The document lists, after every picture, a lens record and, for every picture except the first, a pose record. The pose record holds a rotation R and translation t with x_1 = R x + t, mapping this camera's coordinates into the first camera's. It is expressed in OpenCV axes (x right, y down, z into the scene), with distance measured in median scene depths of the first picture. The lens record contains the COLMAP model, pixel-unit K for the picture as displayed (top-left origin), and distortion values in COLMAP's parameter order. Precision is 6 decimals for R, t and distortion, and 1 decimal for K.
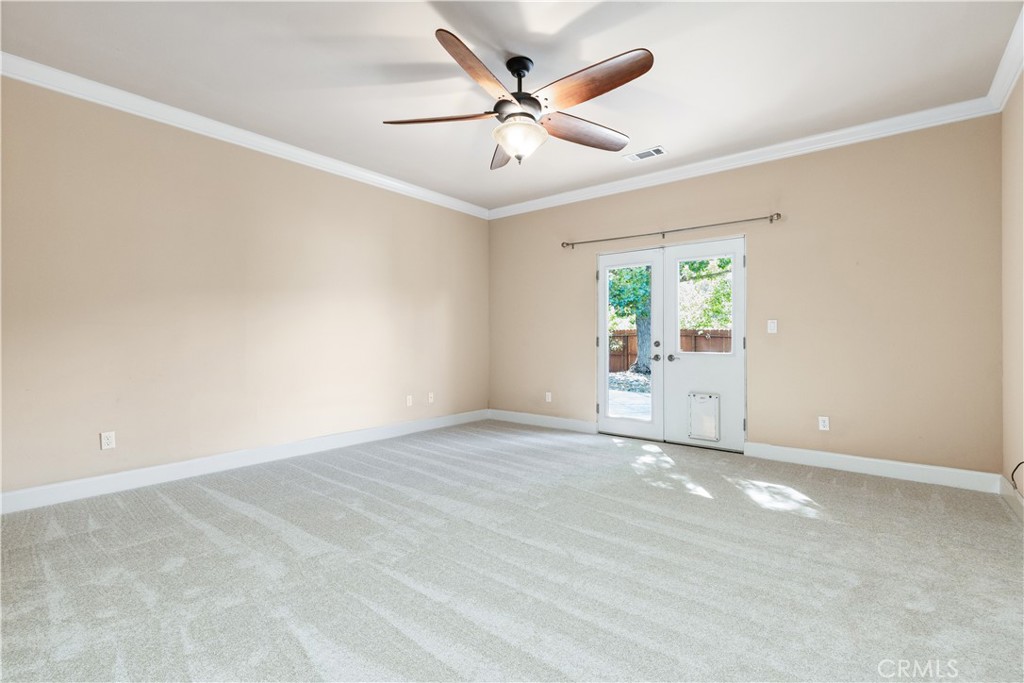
lens RADIAL K [[465.3, 0, 511.2], [0, 465.3, 338.5], [0, 0, 1]] dist [0.001024, 0.000088]
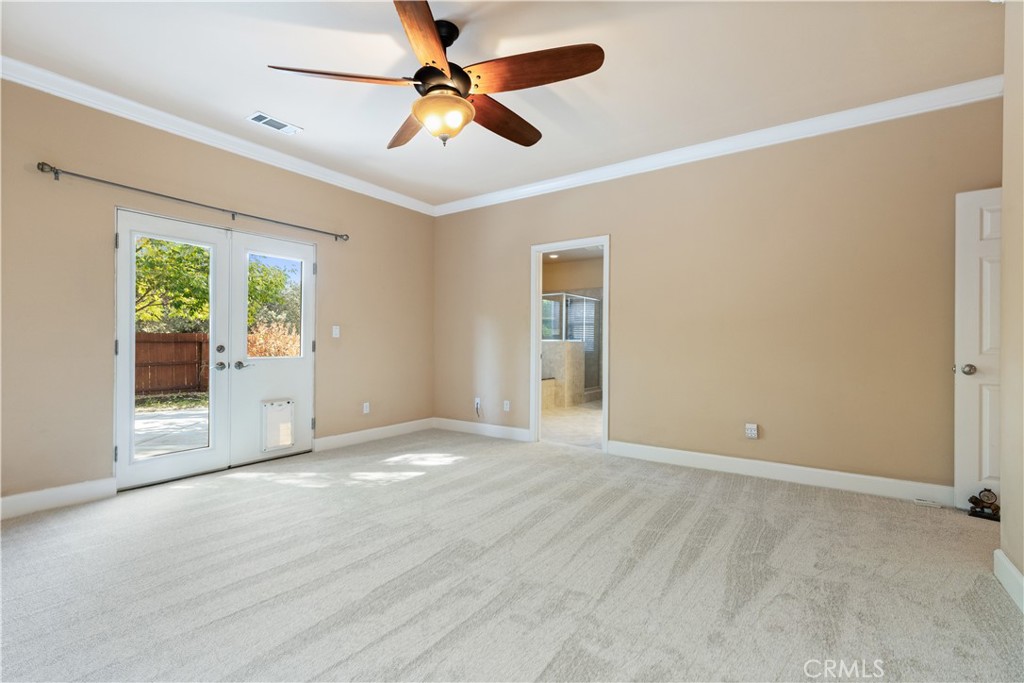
lens RADIAL K [[465.3, 0, 511.1], [0, 465.3, 342.3], [0, 0, 1]] dist [0.001024, 0.000088]
pose [[-0.083074, -0.006034, 0.996525, -0.535684], [-0.008209, 0.999952, 0.005370, -0.007850], [-0.996510, -0.007734, -0.083119, 0.581044]]
